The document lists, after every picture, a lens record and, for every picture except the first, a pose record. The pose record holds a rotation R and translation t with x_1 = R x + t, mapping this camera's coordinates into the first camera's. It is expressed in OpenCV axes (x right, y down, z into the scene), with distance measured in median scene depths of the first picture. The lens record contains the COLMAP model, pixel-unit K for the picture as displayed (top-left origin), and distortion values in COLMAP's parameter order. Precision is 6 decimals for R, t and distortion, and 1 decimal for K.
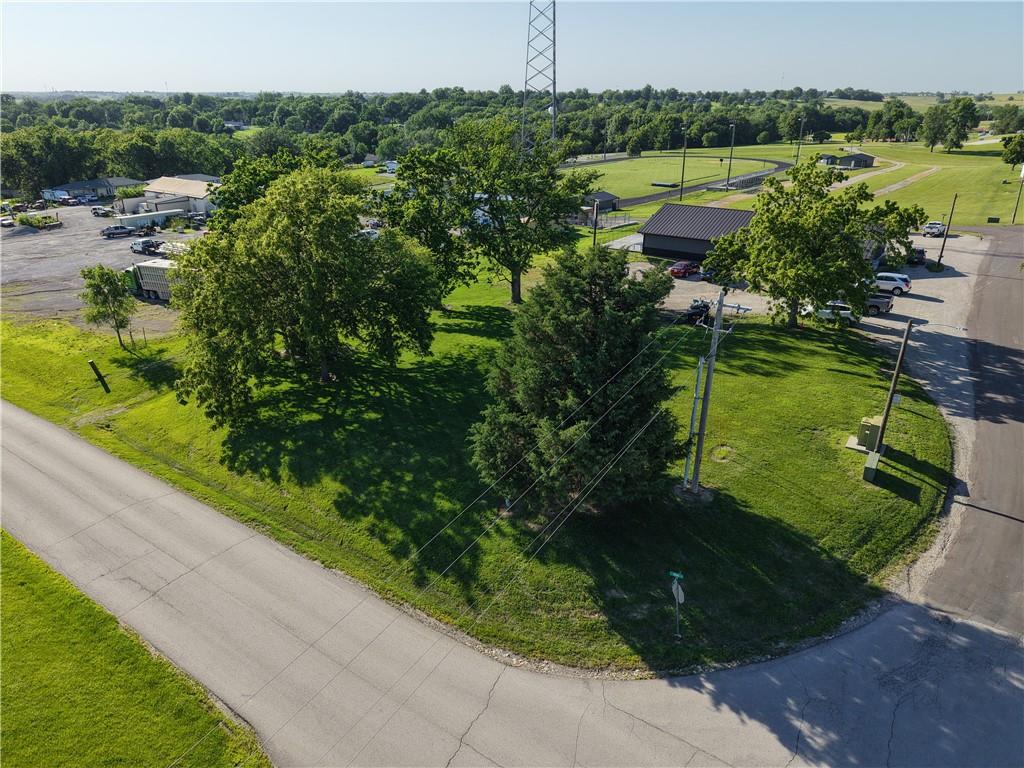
lens RADIAL K [[680.6, 0, 513.6], [0, 680.6, 375.5], [0, 0, 1]] dist [0.036623, -0.037000]
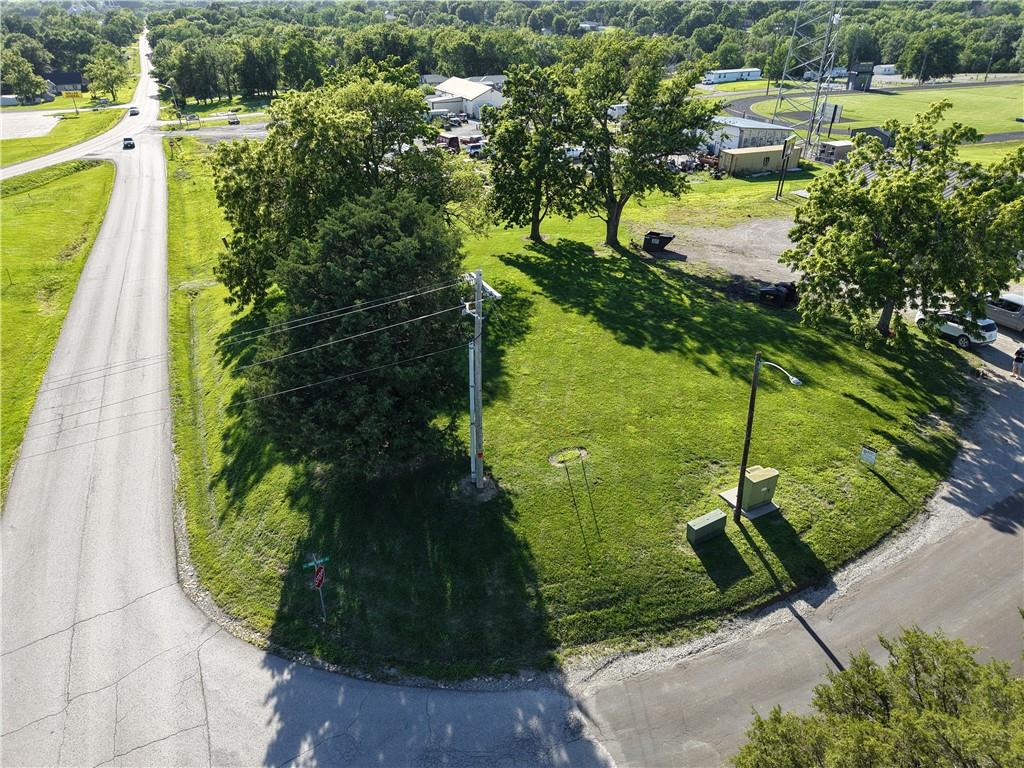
lens RADIAL K [[680.6, 0, 513.6], [0, 680.6, 375.5], [0, 0, 1]] dist [0.036623, -0.037000]
pose [[0.878689, 0.235931, -0.415021, 0.589134], [-0.184371, 0.969606, 0.160850, -0.112665], [0.440356, -0.064819, 0.895480, 0.213460]]
